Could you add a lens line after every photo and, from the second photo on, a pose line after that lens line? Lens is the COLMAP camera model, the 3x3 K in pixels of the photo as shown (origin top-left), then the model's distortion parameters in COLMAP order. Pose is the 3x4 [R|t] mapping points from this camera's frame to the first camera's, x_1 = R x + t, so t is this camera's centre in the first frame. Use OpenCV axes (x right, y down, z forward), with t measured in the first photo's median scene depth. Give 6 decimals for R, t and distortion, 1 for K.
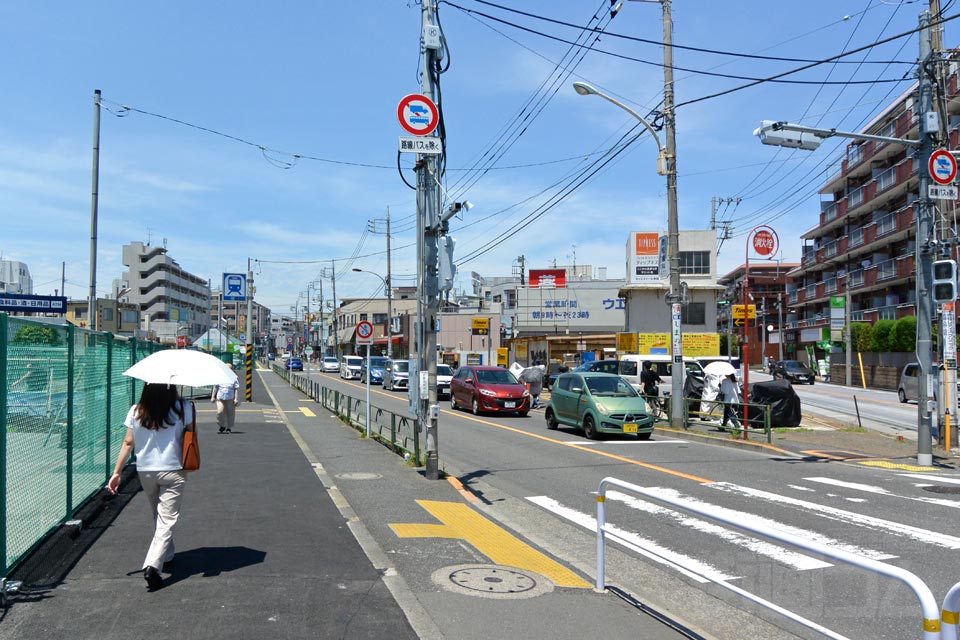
lens RADIAL K [[739.0, 0, 483.0], [0, 739.0, 341.4], [0, 0, 1]] dist [0.003162, -0.006171]
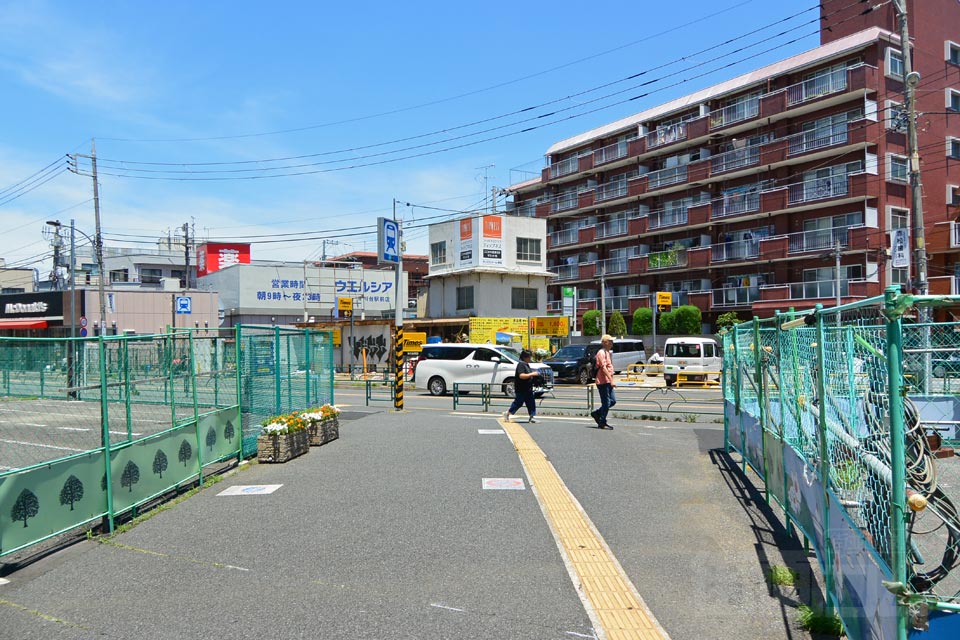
lens RADIAL K [[739.0, 0, 483.0], [0, 739.0, 341.4], [0, 0, 1]] dist [0.003162, -0.006171]
pose [[0.744361, -0.011471, 0.667679, -0.309802], [-0.000184, 0.999849, 0.017383, 0.002405], [-0.667777, -0.013062, 0.744247, 0.192892]]
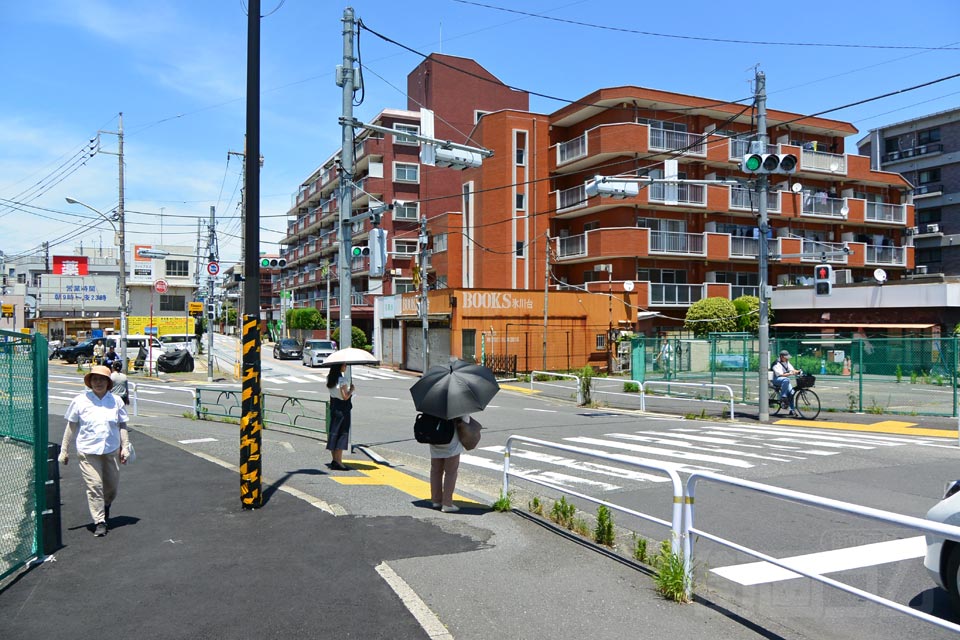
lens RADIAL K [[735.1, 0, 480.0], [0, 735.1, 320.0], [0, 0, 1]] dist [0.005727, -0.078947]
pose [[0.836421, -0.001236, 0.548087, -0.004971], [-0.007705, 0.999872, 0.014013, -0.020318], [-0.548034, -0.015944, 0.836304, -0.367825]]
